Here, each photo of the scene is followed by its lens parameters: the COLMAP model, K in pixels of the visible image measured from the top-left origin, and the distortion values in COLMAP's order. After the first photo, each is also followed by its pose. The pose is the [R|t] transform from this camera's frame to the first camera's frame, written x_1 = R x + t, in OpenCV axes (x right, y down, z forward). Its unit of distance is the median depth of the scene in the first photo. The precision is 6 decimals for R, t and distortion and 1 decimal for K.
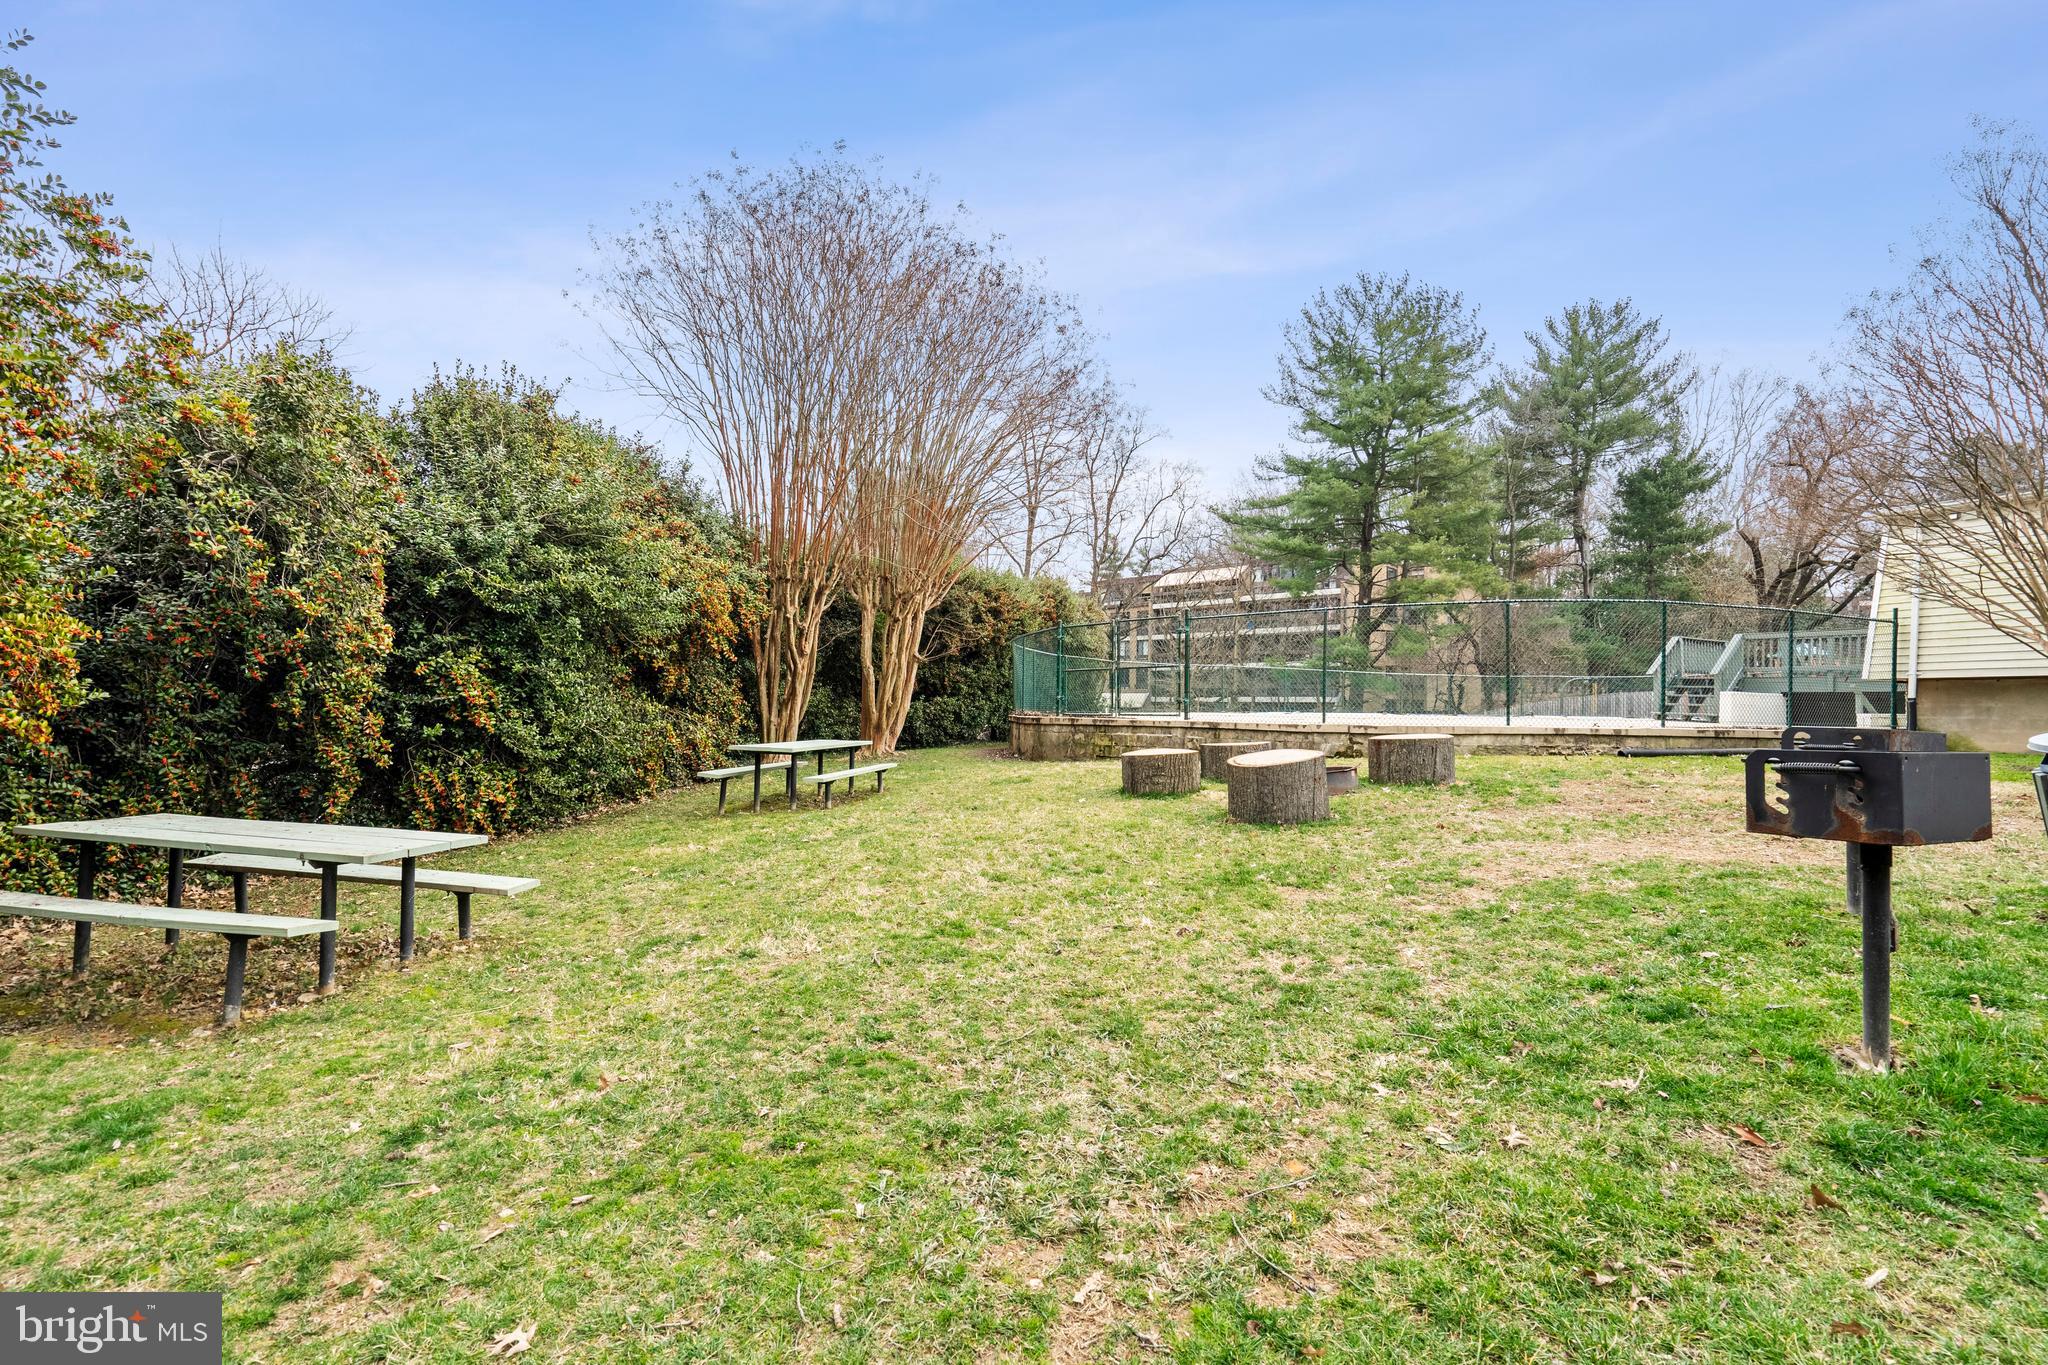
lens RADIAL K [[920.1, 0, 1022.6], [0, 920.1, 651.5], [0, 0, 1]] dist [0.000549, 0.000004]
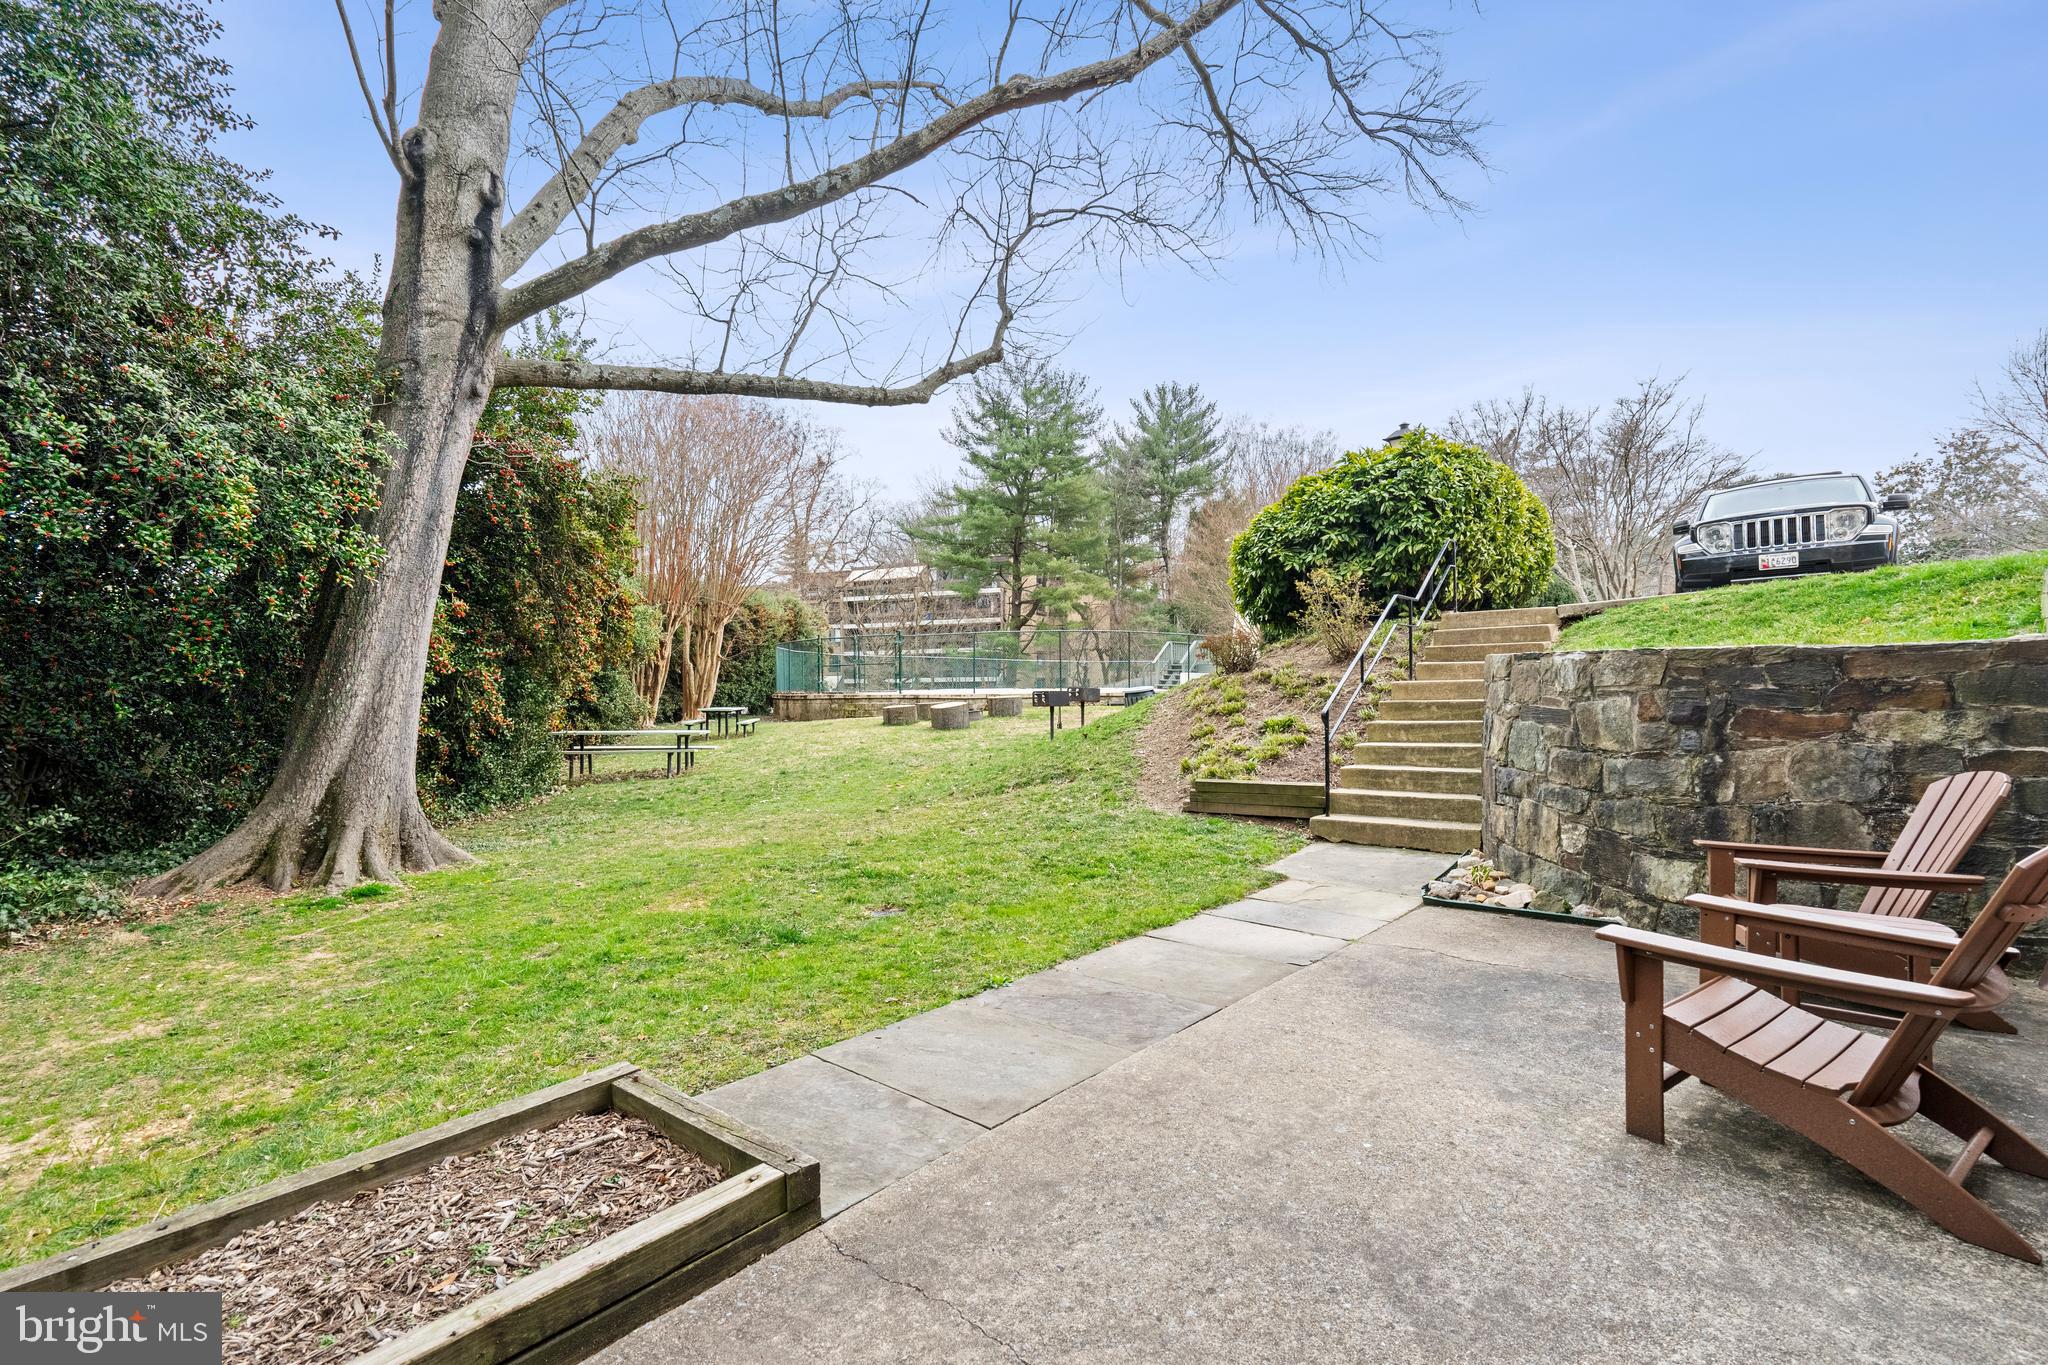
lens RADIAL K [[920.1, 0, 1022.6], [0, 920.1, 651.5], [0, 0, 1]] dist [0.000549, 0.000004]
pose [[0.940389, -0.007034, 0.340028, -0.060410], [-0.000181, 0.999776, 0.021182, -0.013314], [-0.340101, -0.019981, 0.940177, -0.221334]]
